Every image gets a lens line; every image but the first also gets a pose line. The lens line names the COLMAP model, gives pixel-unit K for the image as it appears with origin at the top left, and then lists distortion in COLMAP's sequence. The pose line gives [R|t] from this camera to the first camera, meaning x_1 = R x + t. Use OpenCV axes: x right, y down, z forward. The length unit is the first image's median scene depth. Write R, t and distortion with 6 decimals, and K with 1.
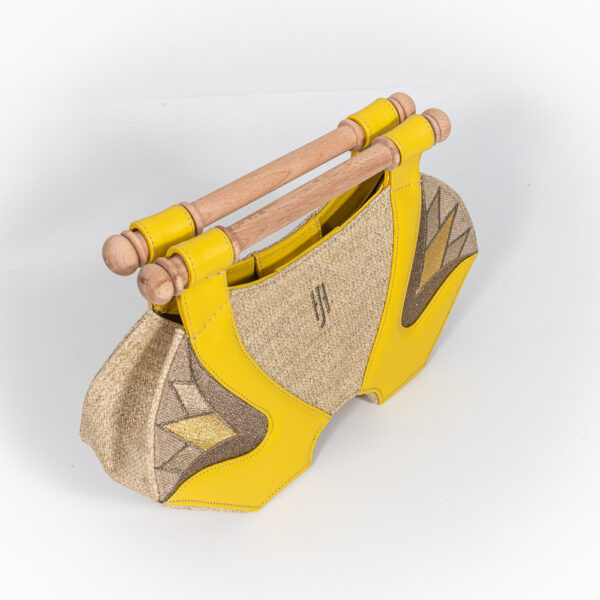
lens RADIAL K [[955.5, 0, 300.0], [0, 955.5, 300.0], [0, 0, 1]] dist [-0.021524, -0.022776]
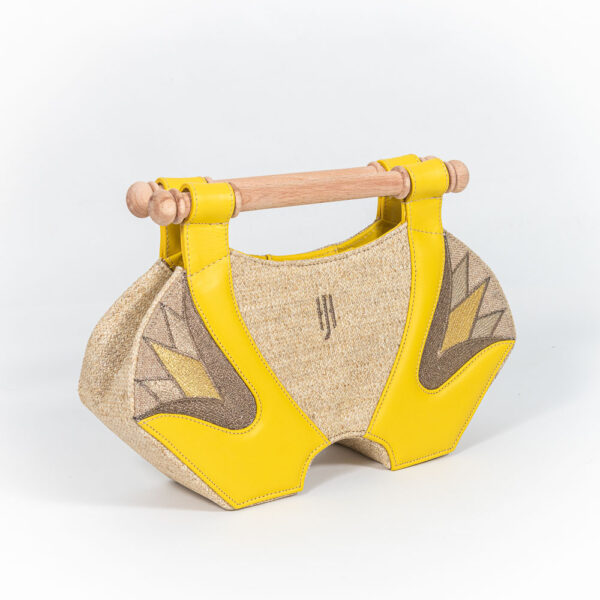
lens RADIAL K [[1526.2, 0, 300.0], [0, 1526.2, 300.0], [0, 0, 1]] dist [0.013640, 0.016144]
pose [[0.977308, 0.061313, -0.202757, 0.323210], [-0.147407, 0.884260, -0.443120, 0.716460], [0.152121, 0.462952, 0.873232, -0.451841]]
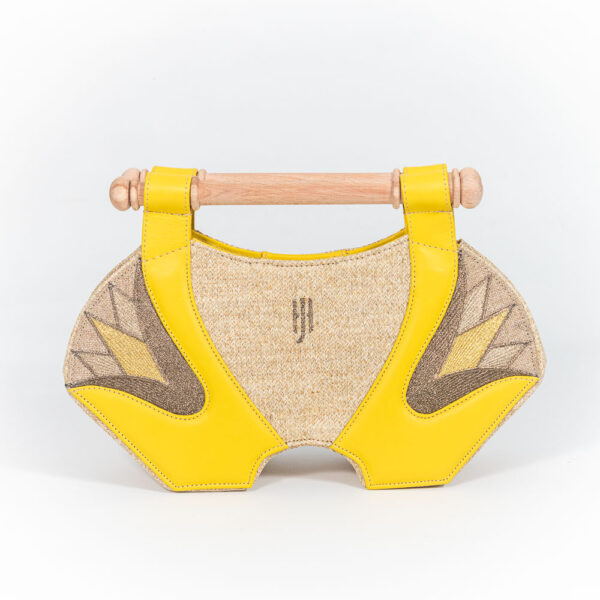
lens RADIAL K [[1526.2, 0, 300.0], [0, 1526.2, 300.0], [0, 0, 1]] dist [0.013640, 0.016144]
pose [[0.674424, 0.180058, -0.716052, 1.168637], [-0.477602, 0.845976, -0.237108, 0.371069], [0.563070, 0.501899, 0.656543, -0.085572]]
